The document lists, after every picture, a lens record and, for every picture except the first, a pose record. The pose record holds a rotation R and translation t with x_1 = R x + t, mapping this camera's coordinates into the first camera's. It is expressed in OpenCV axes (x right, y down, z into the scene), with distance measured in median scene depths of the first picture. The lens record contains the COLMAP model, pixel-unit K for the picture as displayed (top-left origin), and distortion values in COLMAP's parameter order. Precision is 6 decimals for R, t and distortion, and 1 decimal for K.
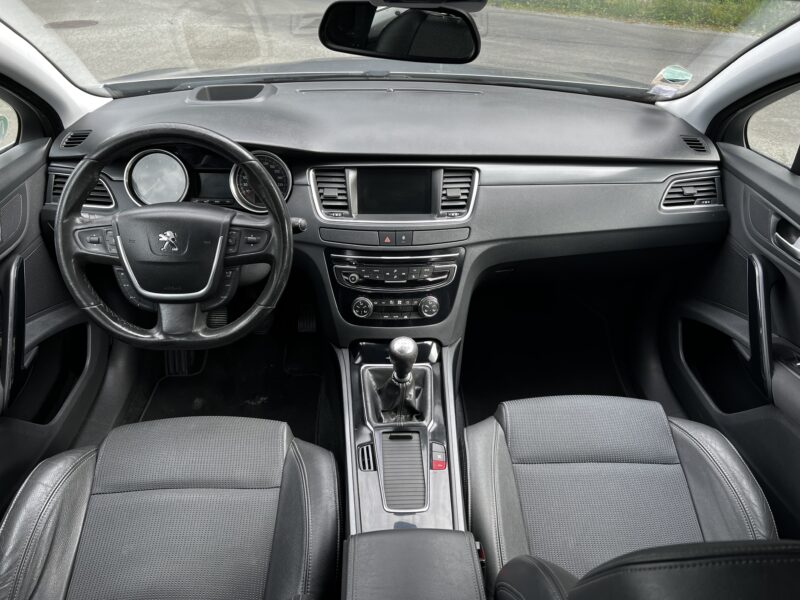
lens RADIAL K [[592.5, 0, 402.0], [0, 592.5, 305.5], [0, 0, 1]] dist [0.001370, -0.003379]
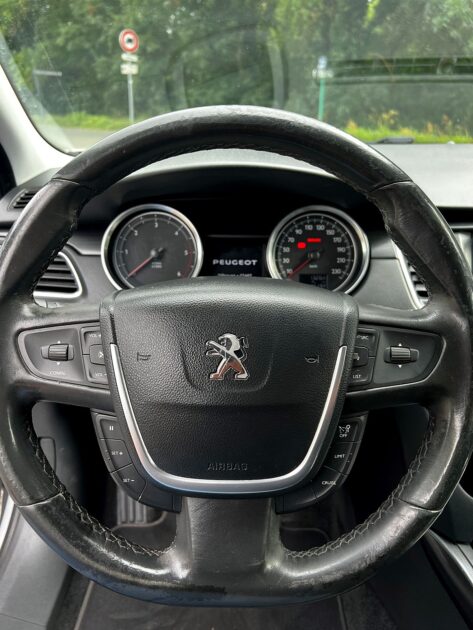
lens RADIAL K [[466.6, 0, 236.2], [0, 466.6, 310.5], [0, 0, 1]] dist [0.001370, -0.003379]
pose [[0.998128, 0.001537, -0.061145, -0.357438], [-0.012088, 0.984925, -0.172558, -0.081422], [0.059958, 0.172974, 0.983100, 0.644861]]
